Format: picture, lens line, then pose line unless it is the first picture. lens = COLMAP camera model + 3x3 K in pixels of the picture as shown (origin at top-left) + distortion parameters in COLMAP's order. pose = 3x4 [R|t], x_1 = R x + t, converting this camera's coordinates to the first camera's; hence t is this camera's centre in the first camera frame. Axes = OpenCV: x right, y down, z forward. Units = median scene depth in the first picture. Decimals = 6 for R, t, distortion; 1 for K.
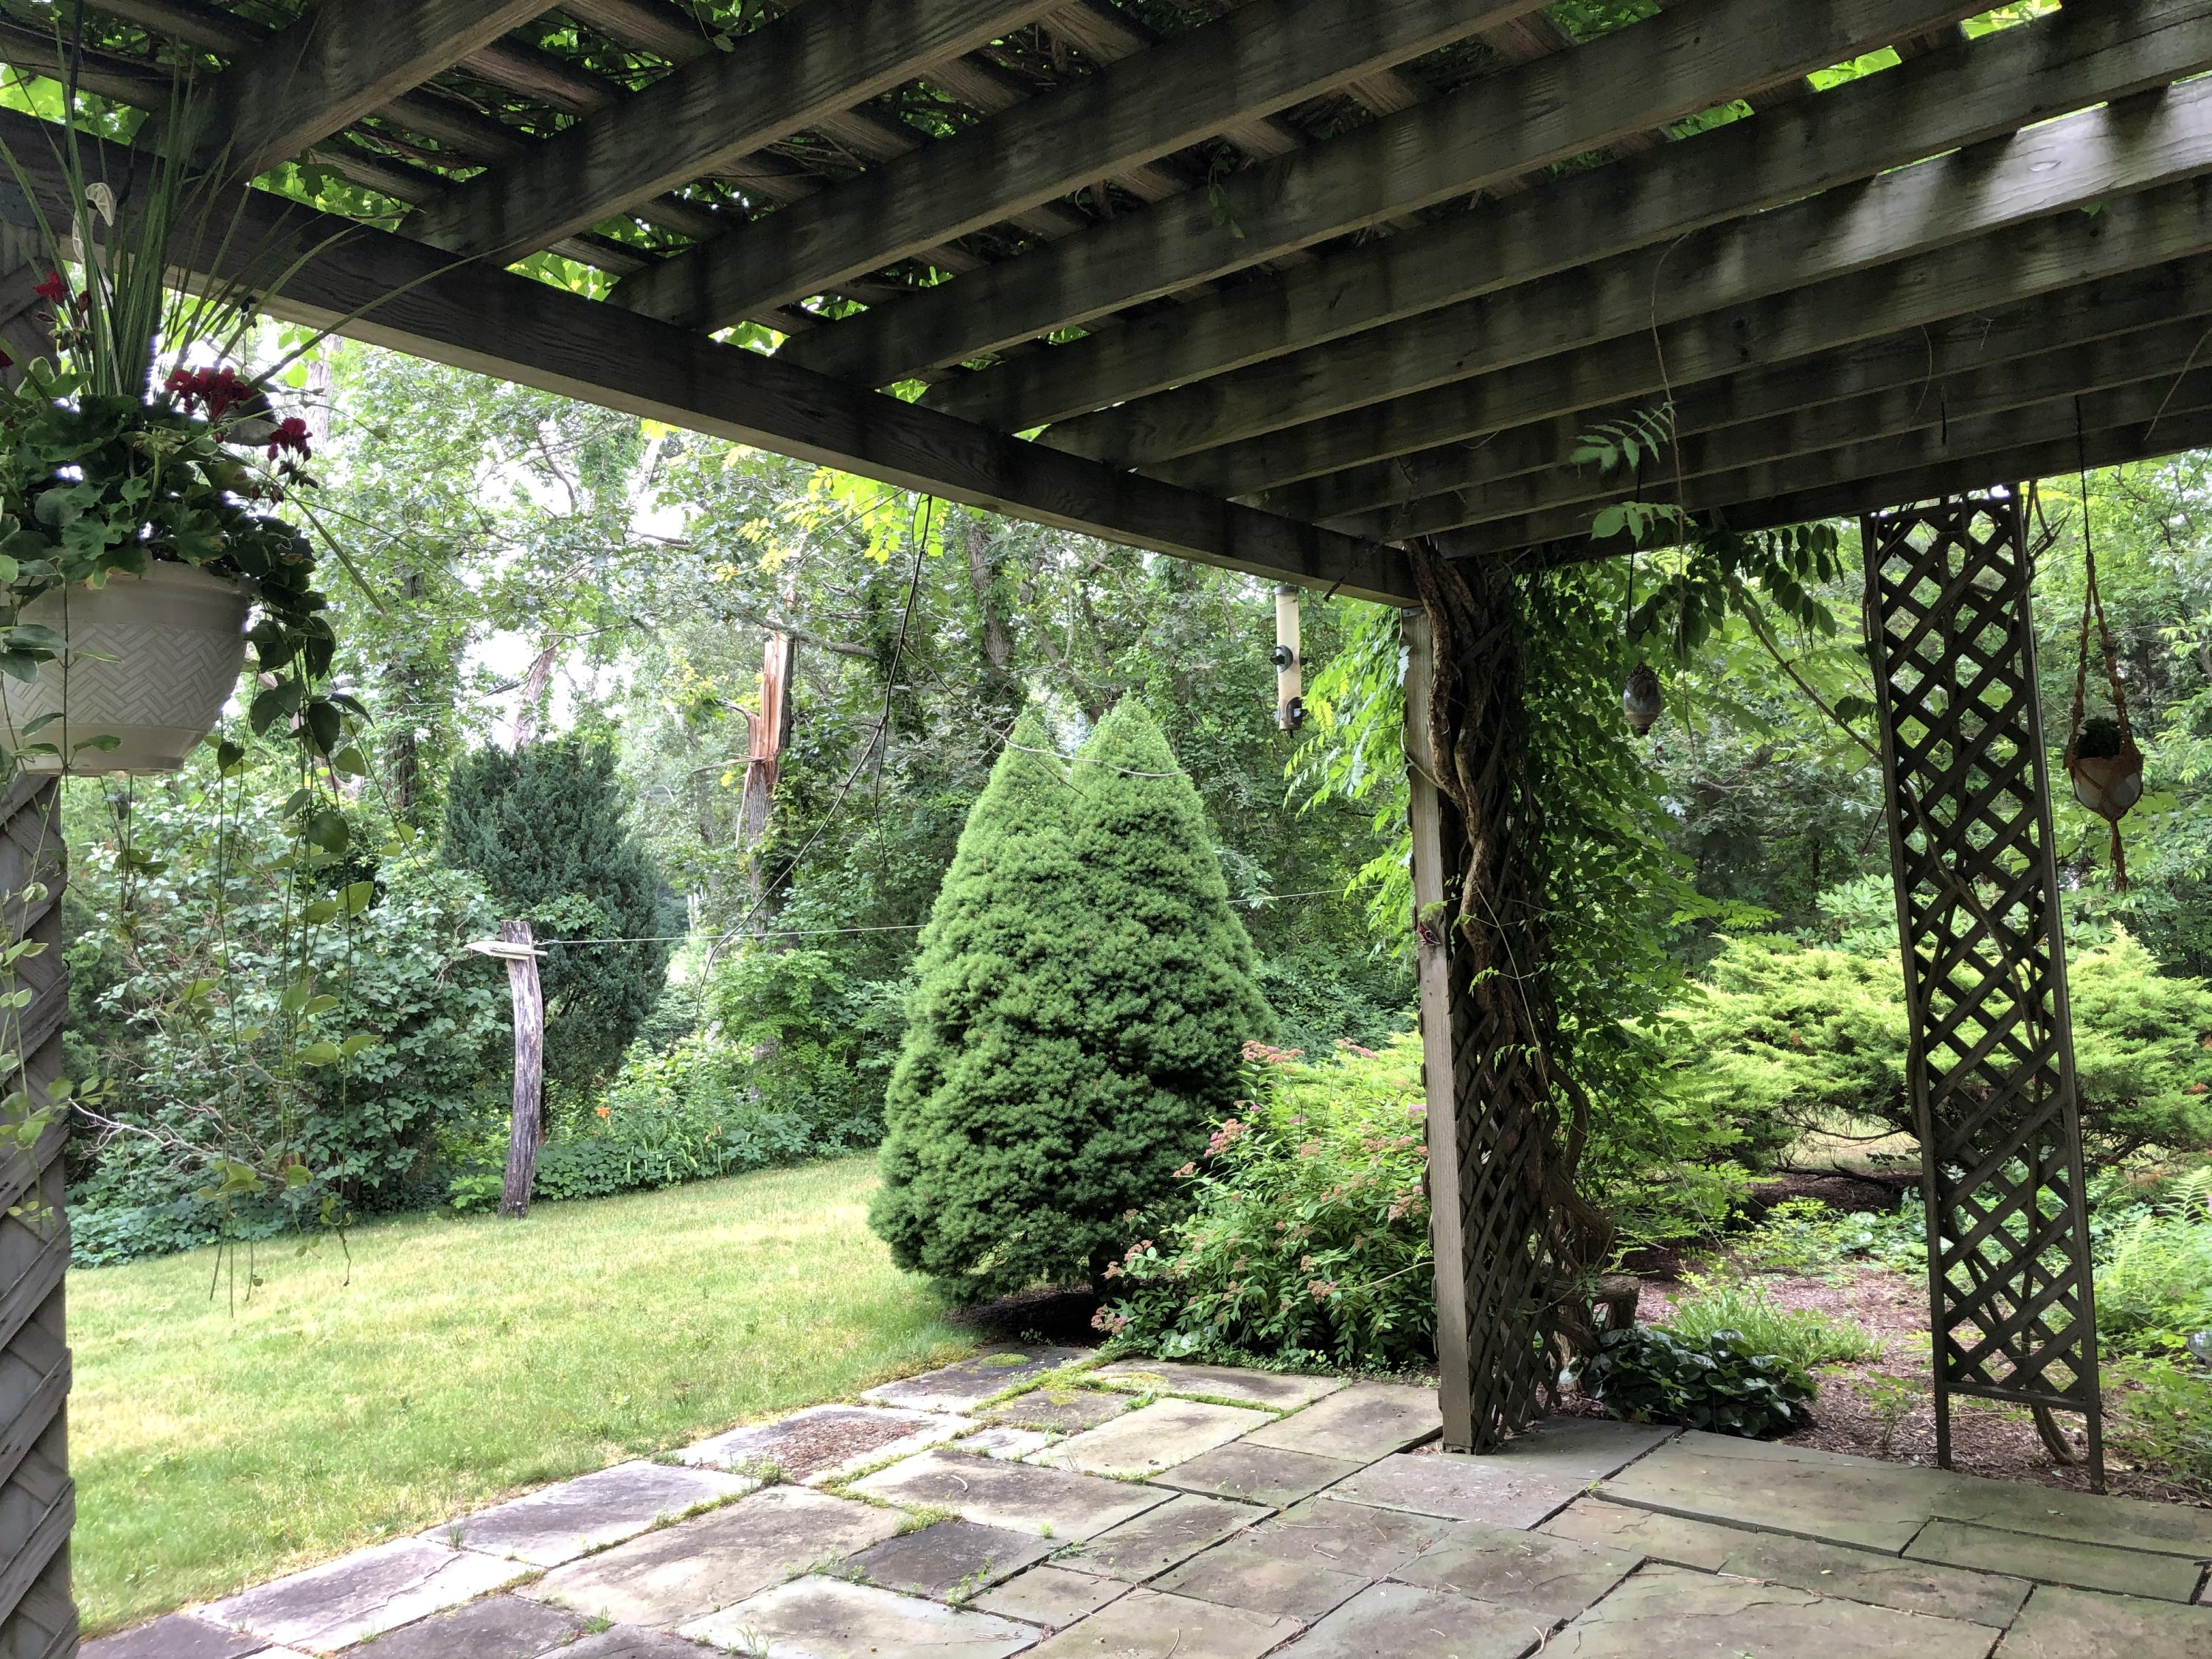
lens RADIAL K [[1808.0, 0, 1106.0], [0, 1808.0, 829.5], [0, 0, 1]] dist [0.020986, 0.006142]
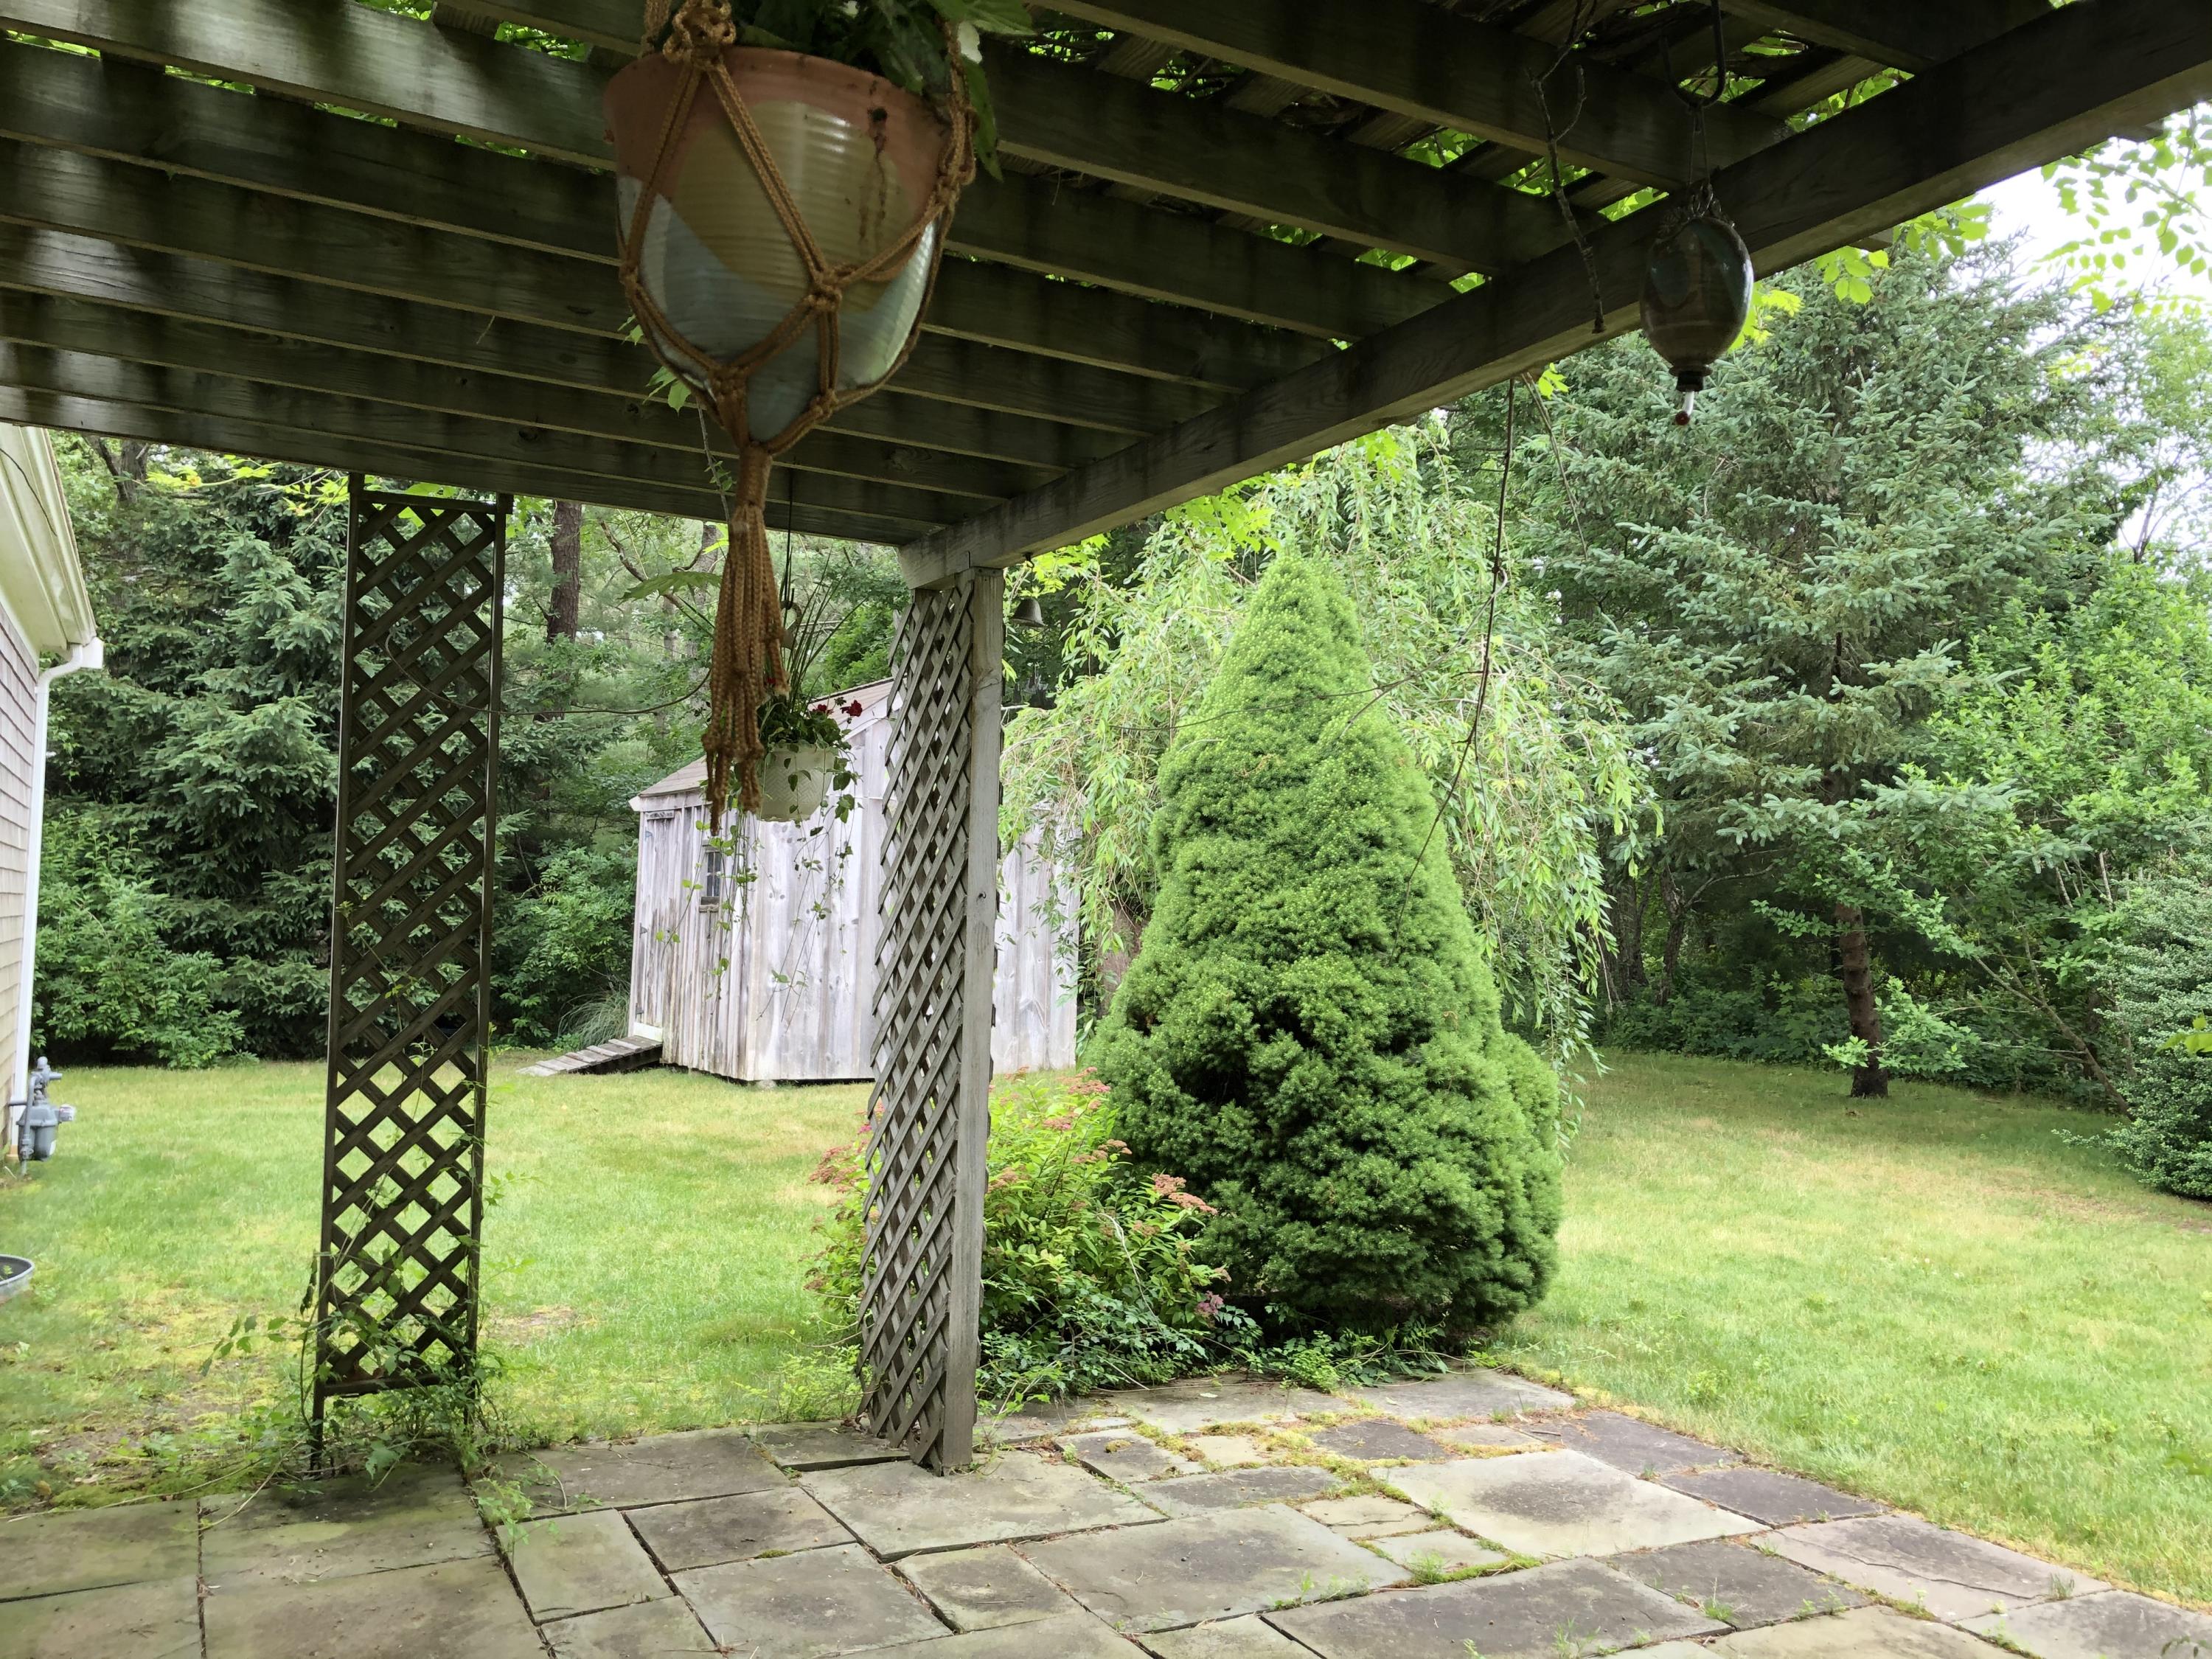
lens RADIAL K [[1794.3, 0, 1107.1], [0, 1794.3, 891.8], [0, 0, 1]] dist [0.013797, 0.032619]
pose [[-0.415331, 0.018526, -0.909482, 0.427628], [0.041953, 0.999119, 0.001193, 0.026595], [0.908703, -0.037661, -0.415742, 0.672635]]
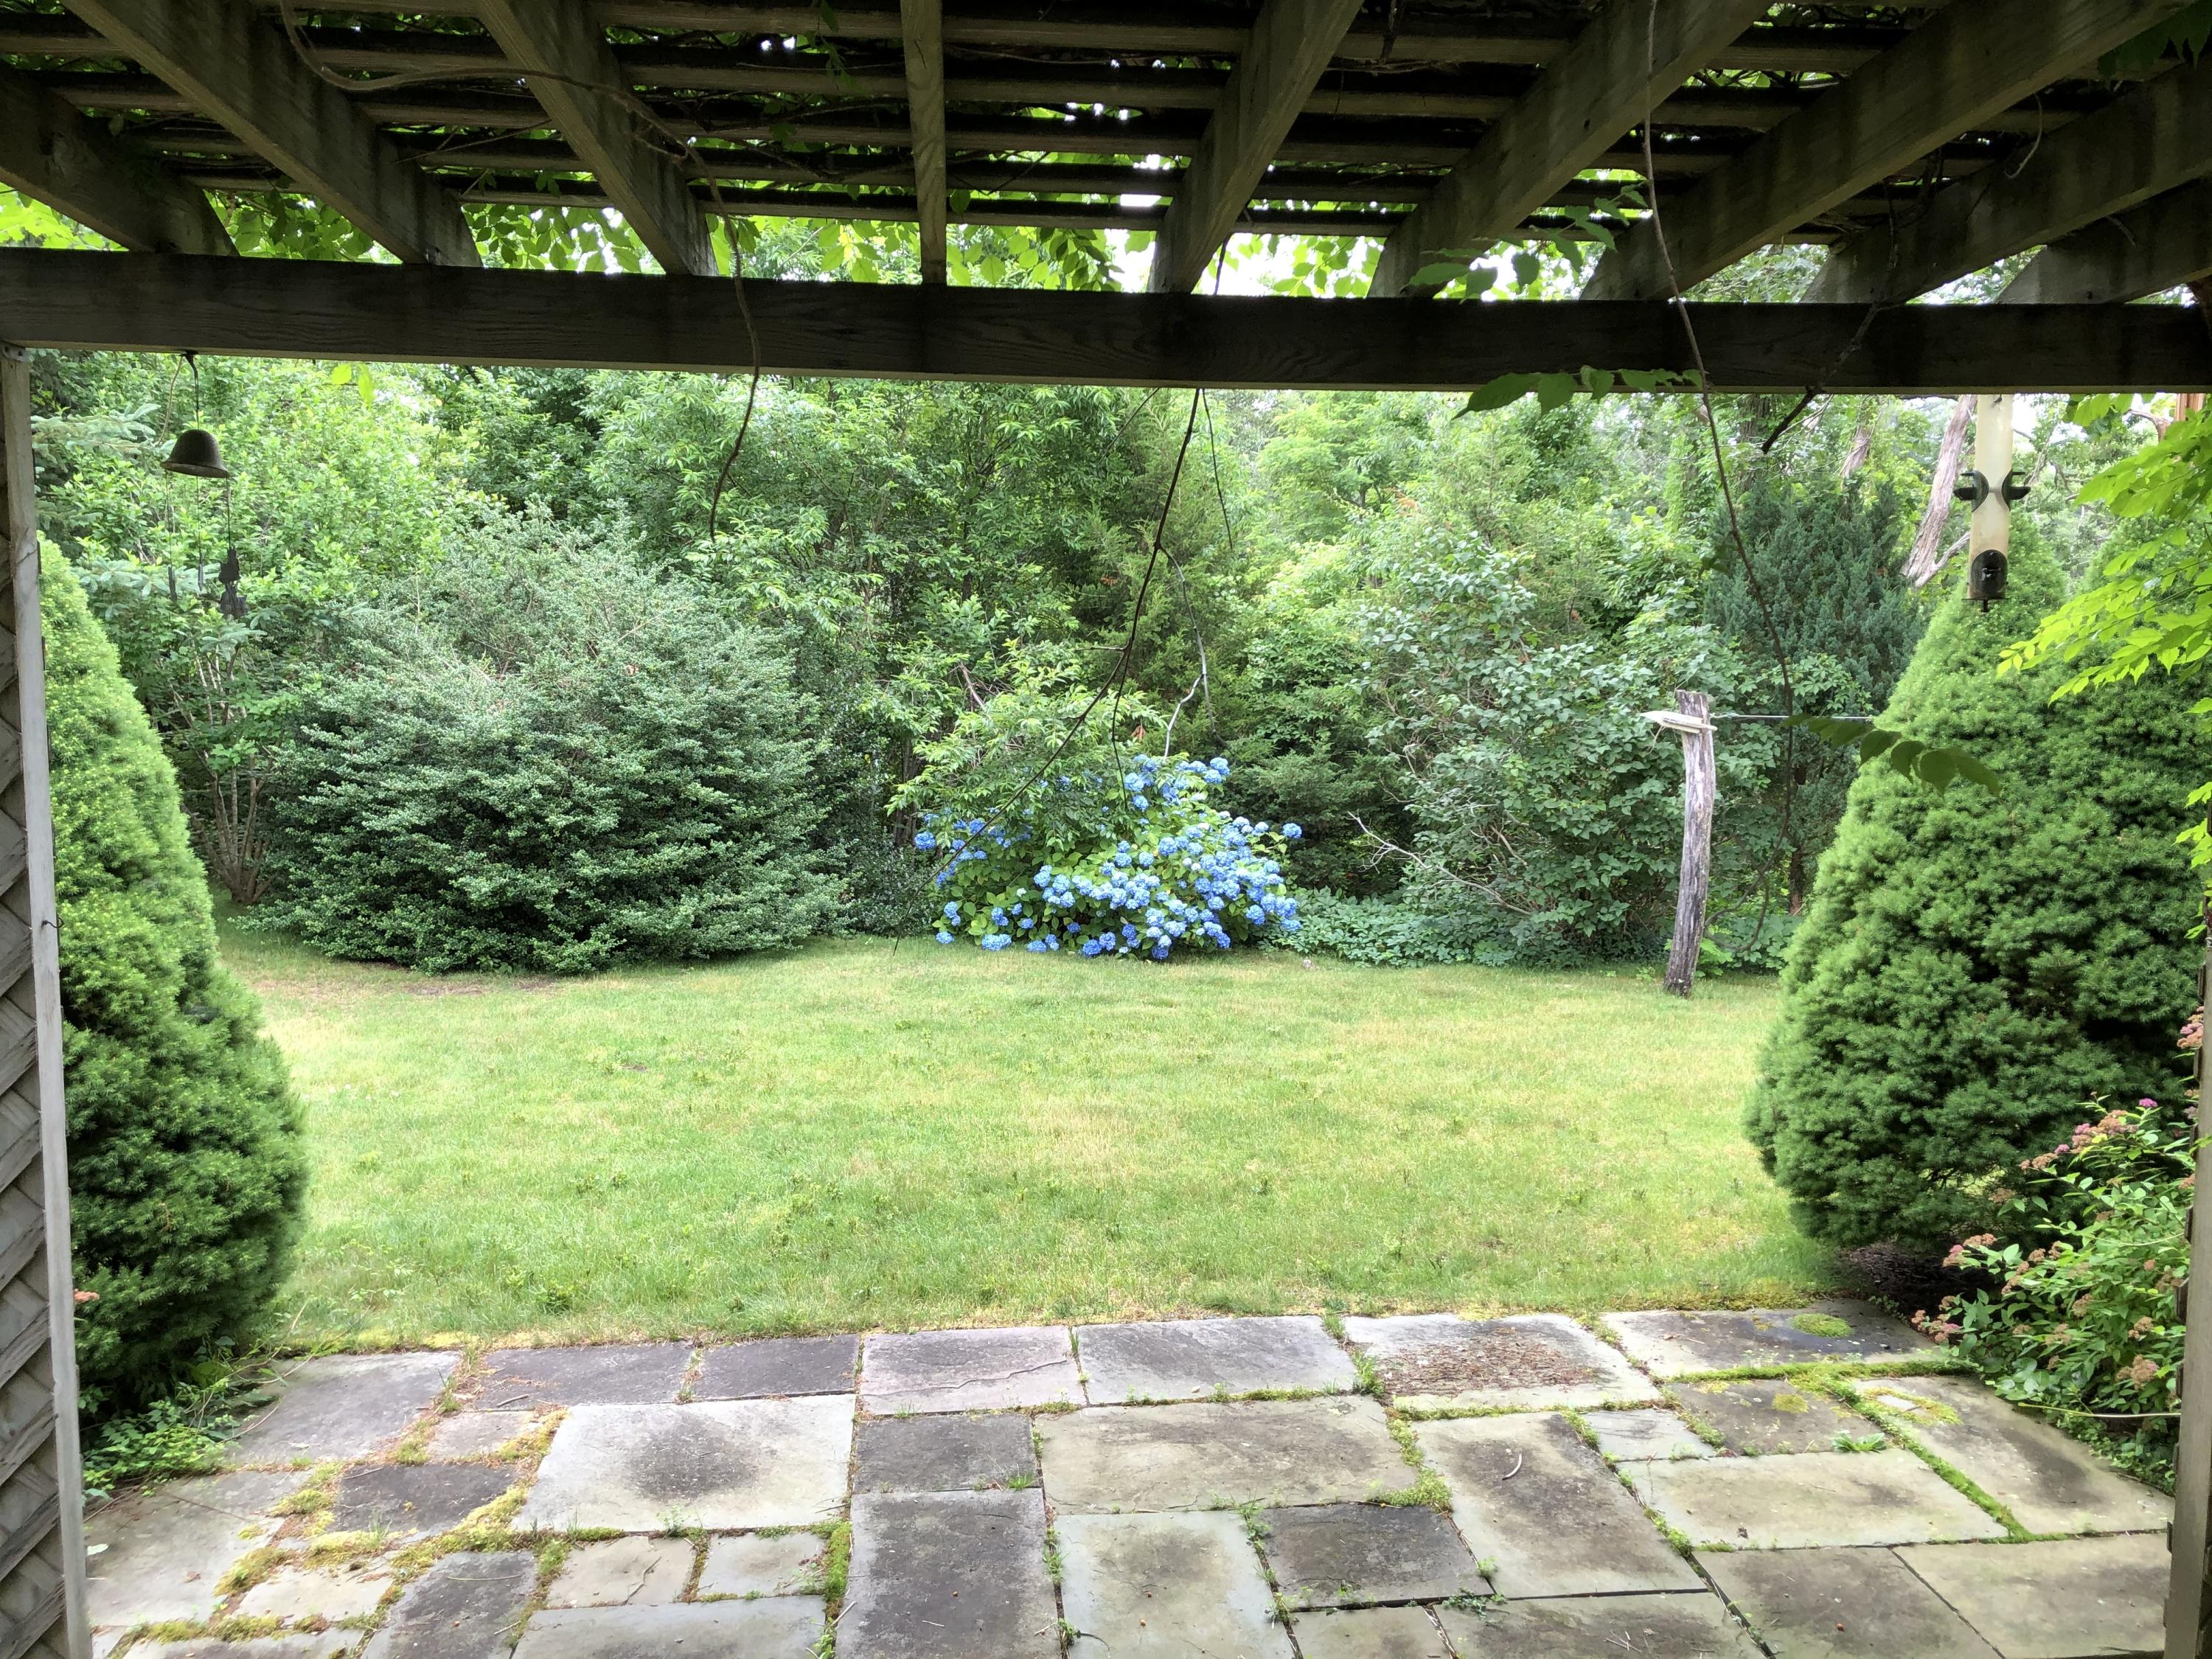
lens RADIAL K [[1794.3, 0, 1107.1], [0, 1794.3, 891.8], [0, 0, 1]] dist [0.013797, 0.032619]
pose [[0.685729, 0.139764, -0.714313, 0.270063], [0.005731, 0.980324, 0.197313, -0.060780], [0.727835, -0.139397, 0.671435, 0.234154]]
